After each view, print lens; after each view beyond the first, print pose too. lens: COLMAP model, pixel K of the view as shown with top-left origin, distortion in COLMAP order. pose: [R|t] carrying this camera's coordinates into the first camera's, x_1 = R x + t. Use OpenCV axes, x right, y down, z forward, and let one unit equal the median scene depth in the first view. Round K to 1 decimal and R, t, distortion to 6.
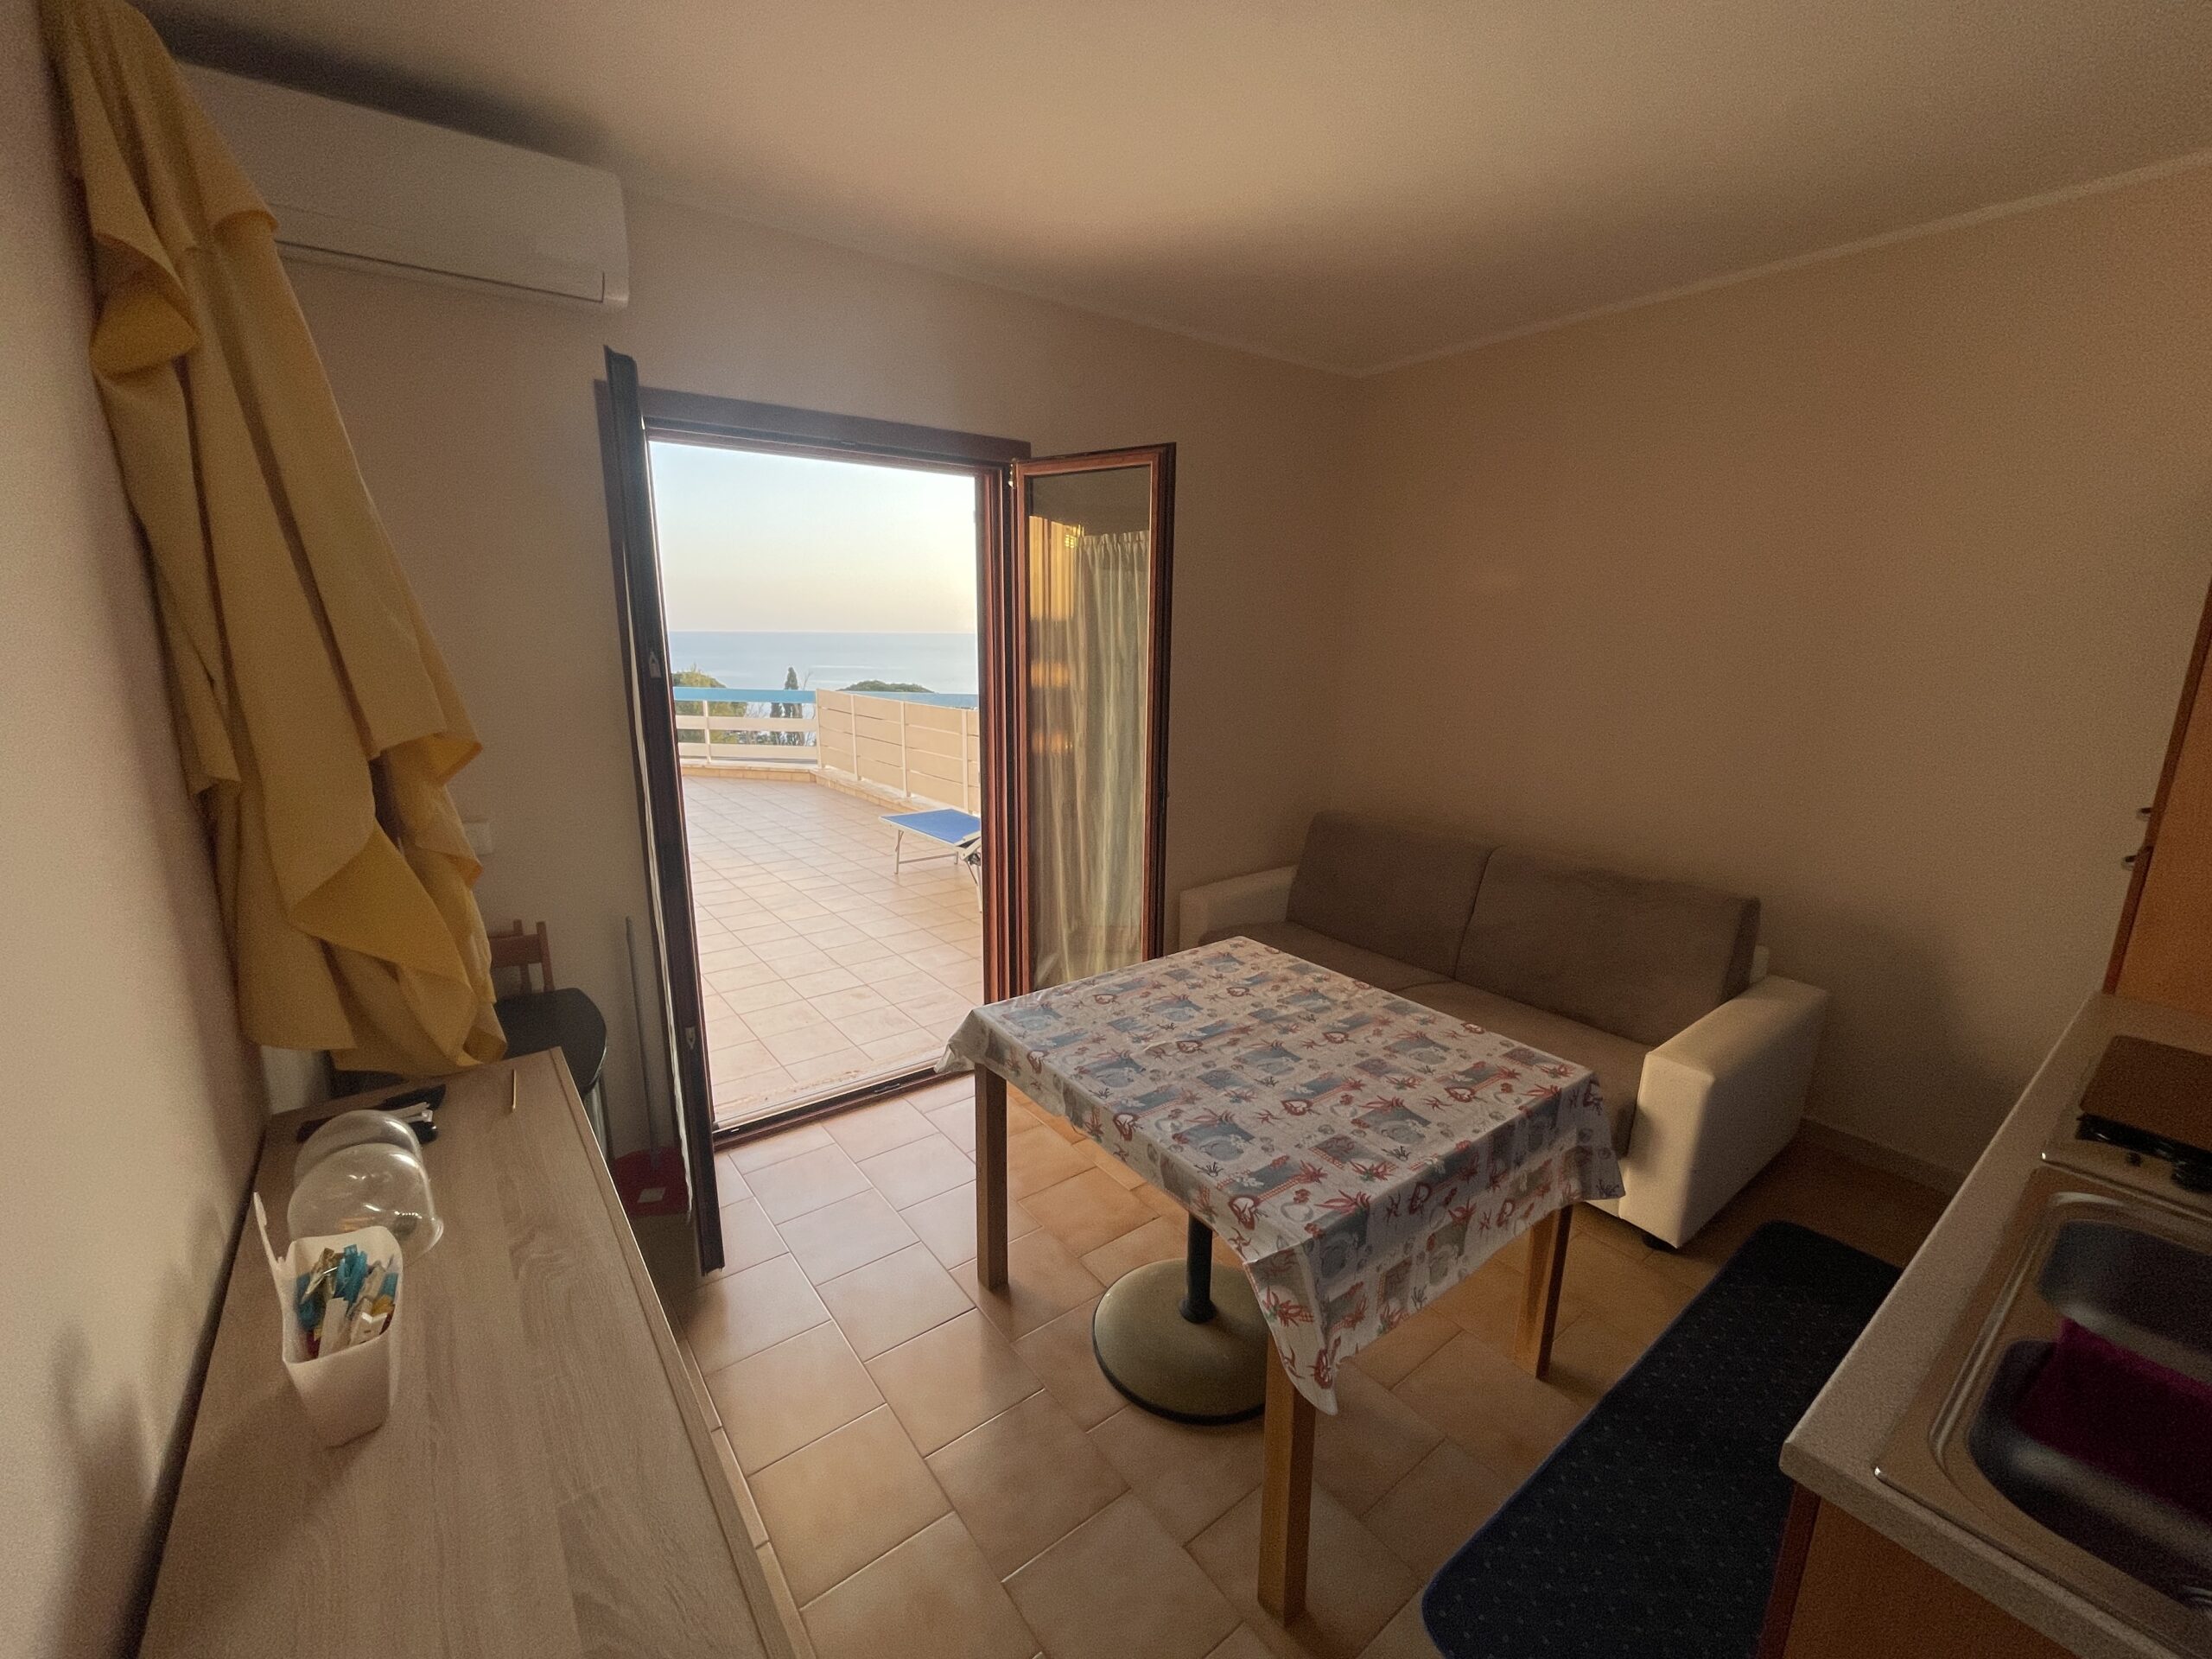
lens RADIAL K [[895.3, 0, 1089.8], [0, 895.3, 830.8], [0, 0, 1]] dist [-0.008175, 0.005670]
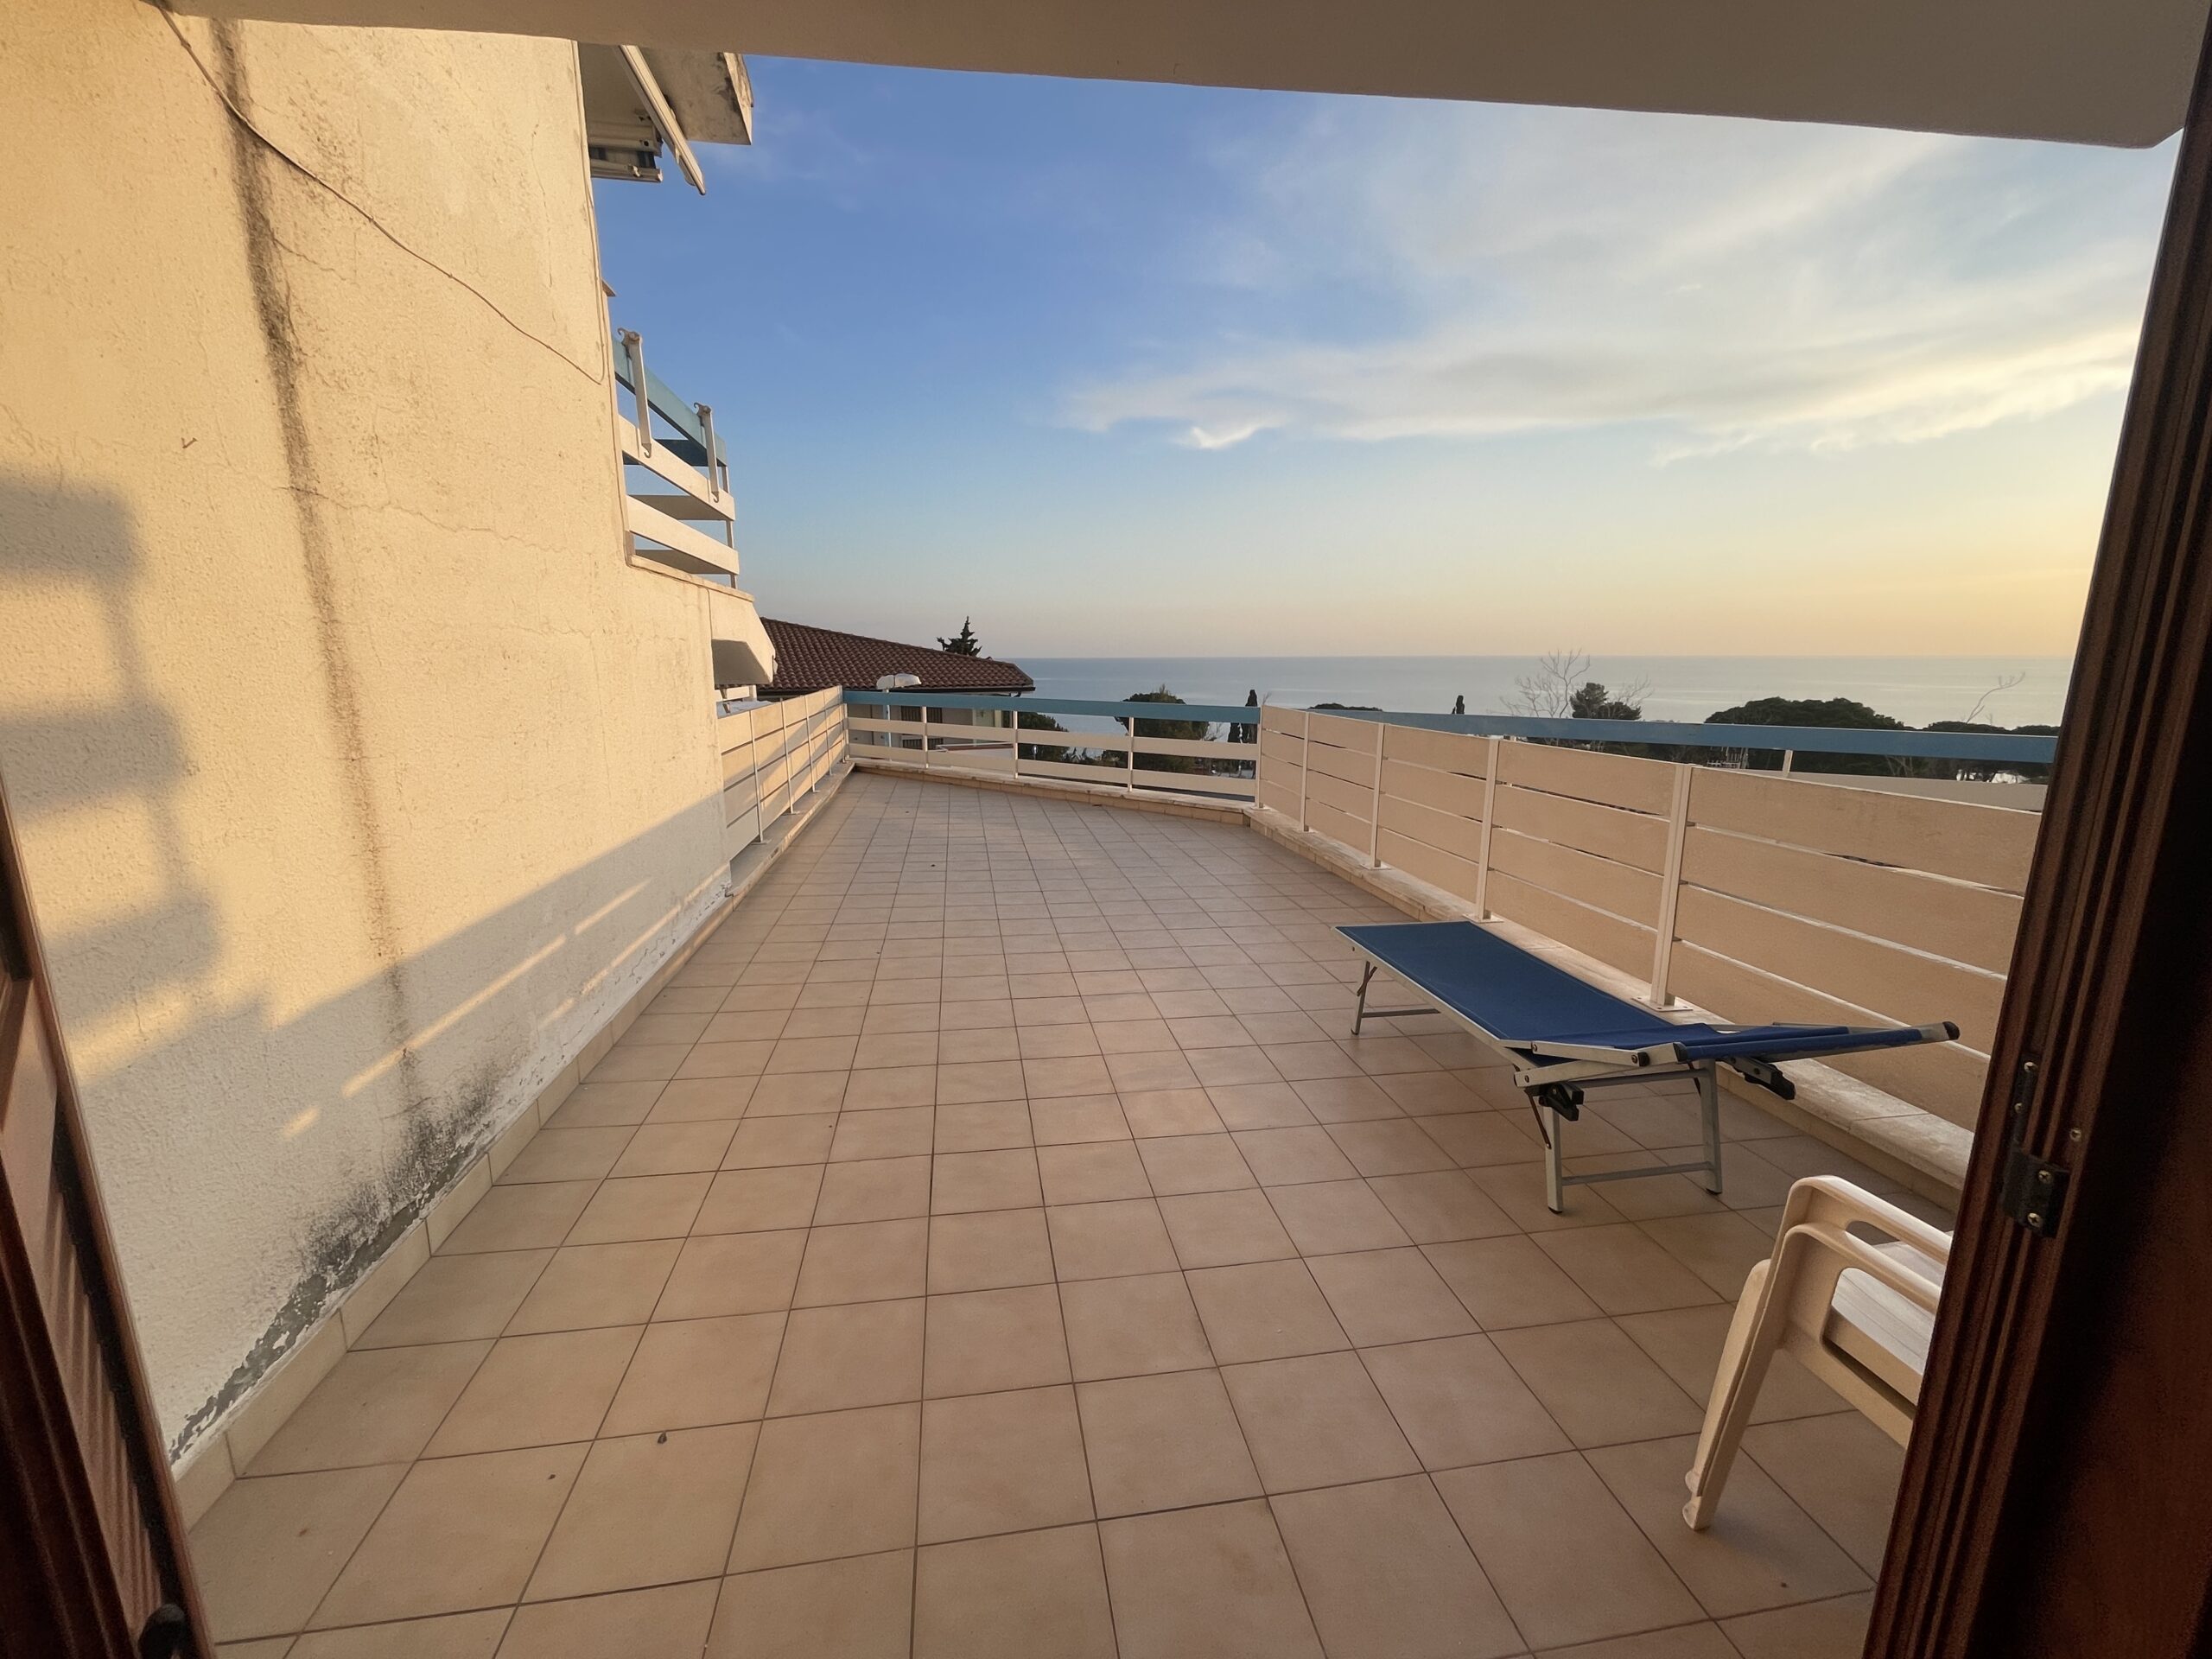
lens RADIAL K [[895.3, 0, 1089.8], [0, 895.3, 830.8], [0, 0, 1]] dist [-0.008175, 0.005670]
pose [[0.879693, 0.074887, -0.469608, -0.071376], [-0.086459, 0.996251, -0.003090, -0.038903], [0.467616, 0.043320, 0.882869, 0.278708]]
